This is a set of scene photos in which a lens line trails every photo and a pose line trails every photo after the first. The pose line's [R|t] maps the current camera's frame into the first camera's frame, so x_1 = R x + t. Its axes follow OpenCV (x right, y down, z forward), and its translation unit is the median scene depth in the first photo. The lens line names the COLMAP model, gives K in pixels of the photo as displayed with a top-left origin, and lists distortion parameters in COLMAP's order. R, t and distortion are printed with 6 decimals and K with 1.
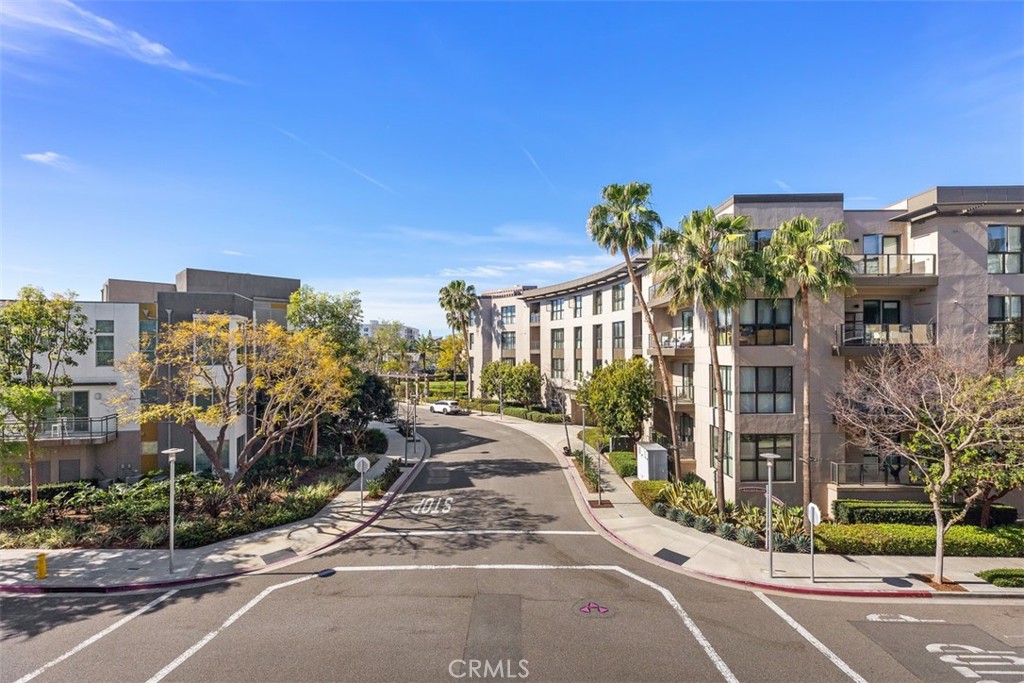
lens RADIAL K [[467.1, 0, 510.0], [0, 467.1, 351.5], [0, 0, 1]] dist [0.005411, 0.000167]
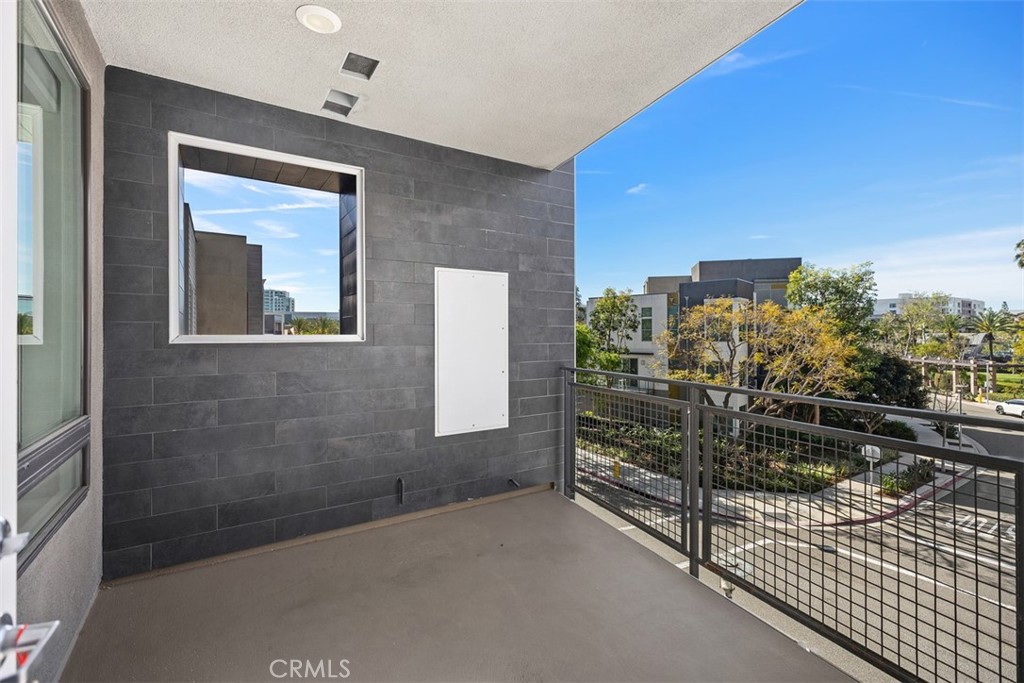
lens RADIAL K [[455.9, 0, 509.4], [0, 455.9, 330.9], [0, 0, 1]] dist [0.003922, 0.000174]
pose [[0.541622, -0.004185, -0.840612, 0.047232], [0.001437, 0.999991, -0.004053, 0.007137], [0.840621, 0.000987, 0.541623, -0.069762]]
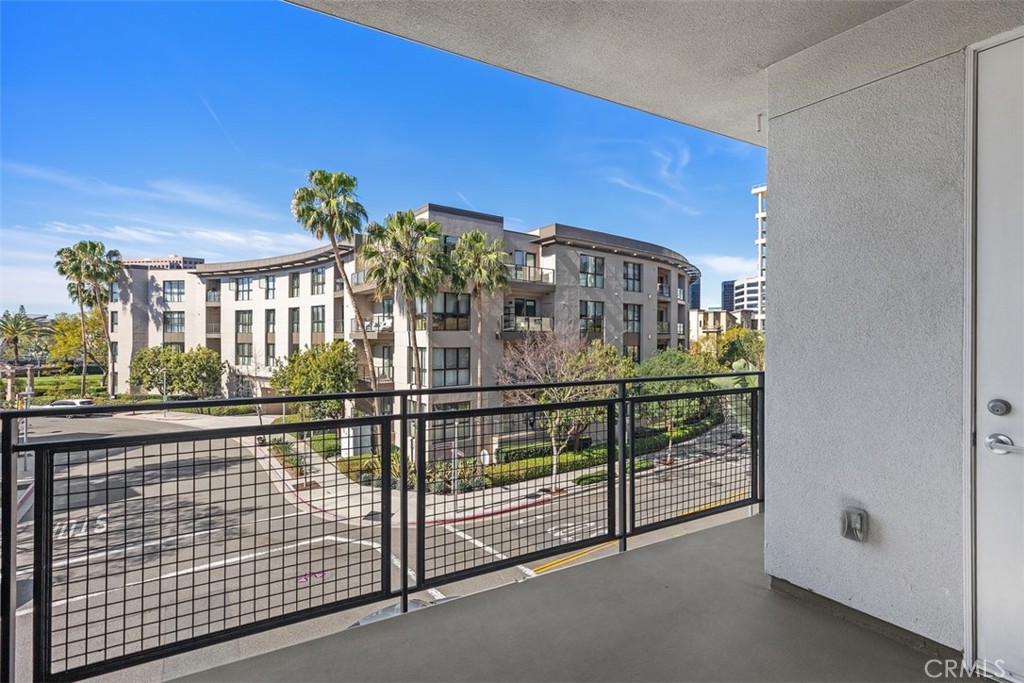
lens RADIAL K [[465.3, 0, 512.1], [0, 465.3, 339.4], [0, 0, 1]] dist [0.004203, 0.000375]
pose [[0.798654, 0.004973, 0.601770, -0.057148], [-0.006683, 0.999977, 0.000606, 0.007731], [-0.601753, -0.004505, 0.798669, -0.065346]]
